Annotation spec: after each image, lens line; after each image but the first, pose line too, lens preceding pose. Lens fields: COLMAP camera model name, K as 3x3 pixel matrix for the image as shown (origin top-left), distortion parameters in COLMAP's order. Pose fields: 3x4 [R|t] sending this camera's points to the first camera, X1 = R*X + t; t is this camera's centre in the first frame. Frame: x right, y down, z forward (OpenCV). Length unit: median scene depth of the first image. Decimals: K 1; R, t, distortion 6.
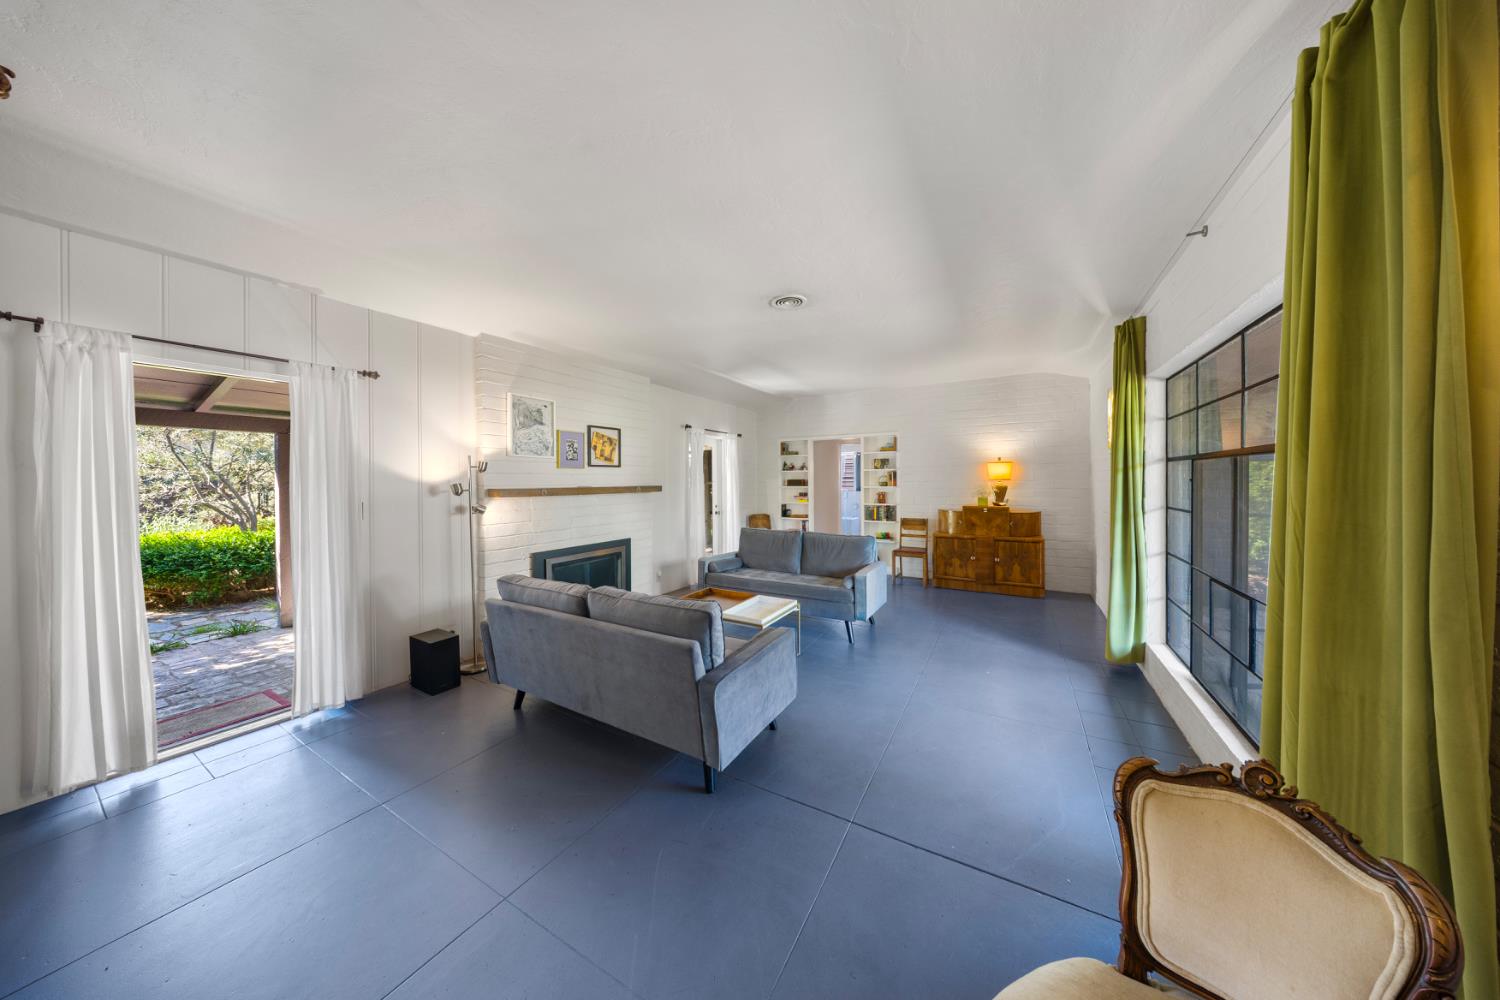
lens RADIAL K [[441.7, 0, 757.4], [0, 441.7, 485.1], [0, 0, 1]] dist [-0.000928, -0.000418]
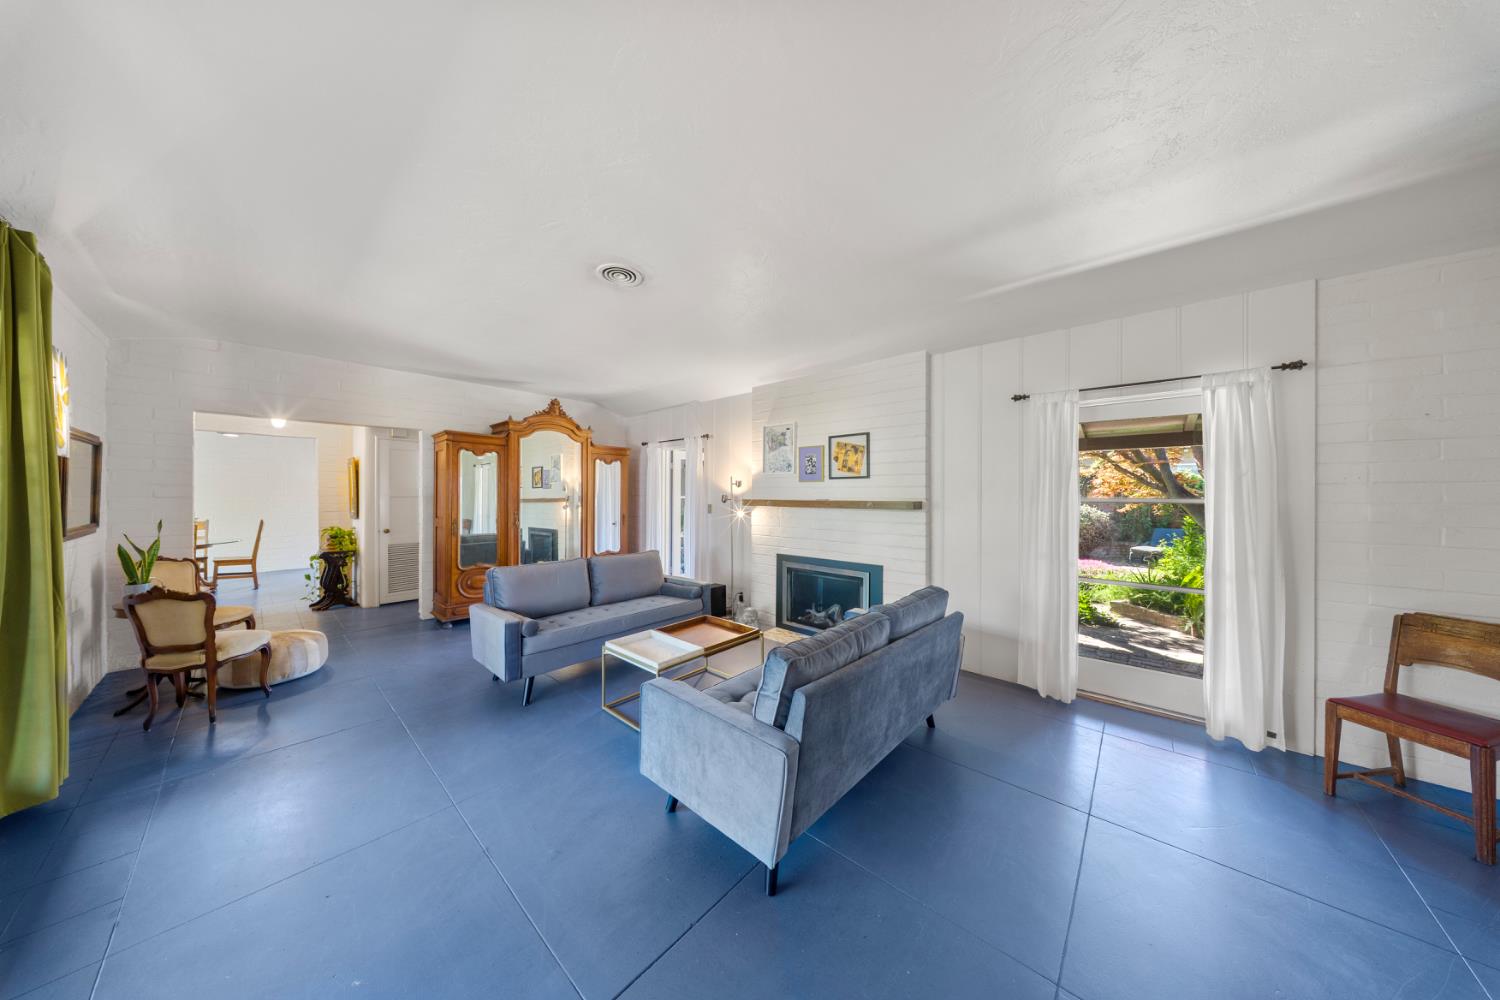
lens RADIAL K [[441.7, 0, 750.9], [0, 441.7, 497.4], [0, 0, 1]] dist [-0.000928, -0.000418]
pose [[-0.200392, 0.008032, -0.979683, 0.607171], [-0.015484, 0.999816, 0.011364, -0.010679], [0.979593, 0.017447, -0.200231, 1.034621]]
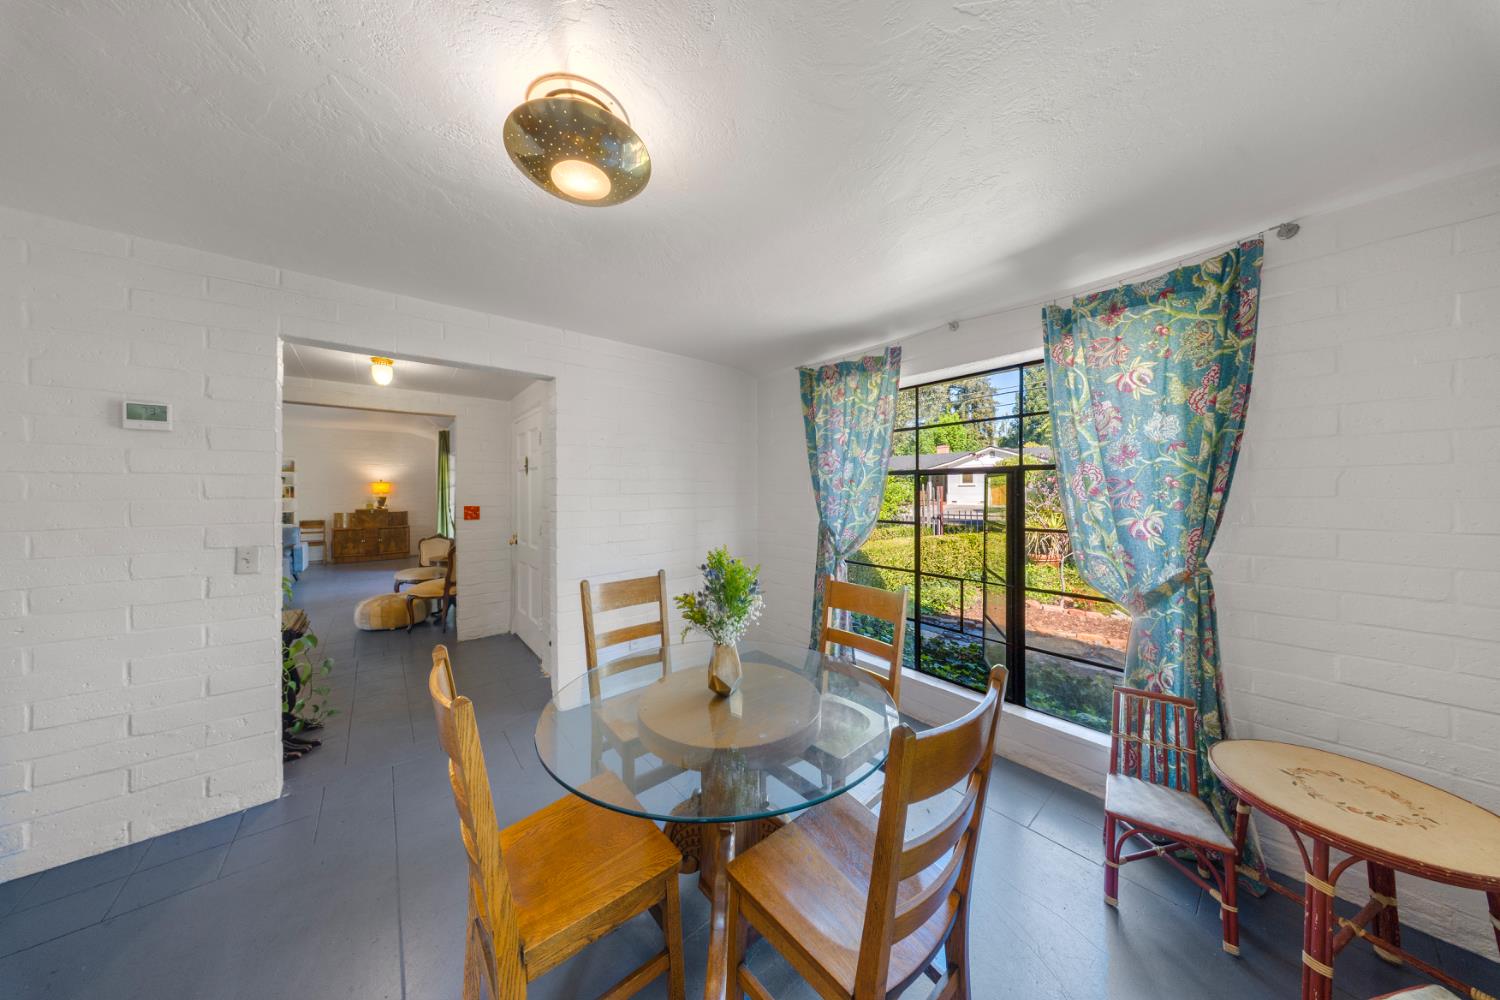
lens RADIAL K [[441.7, 0, 756.2], [0, 441.7, 494.8], [0, 0, 1]] dist [-0.000928, -0.000418]
pose [[0.339560, -0.001753, 0.940583, -0.523486], [0.007815, 0.999969, -0.000957, 0.006047], [-0.940552, 0.007676, 0.339563, -0.874626]]
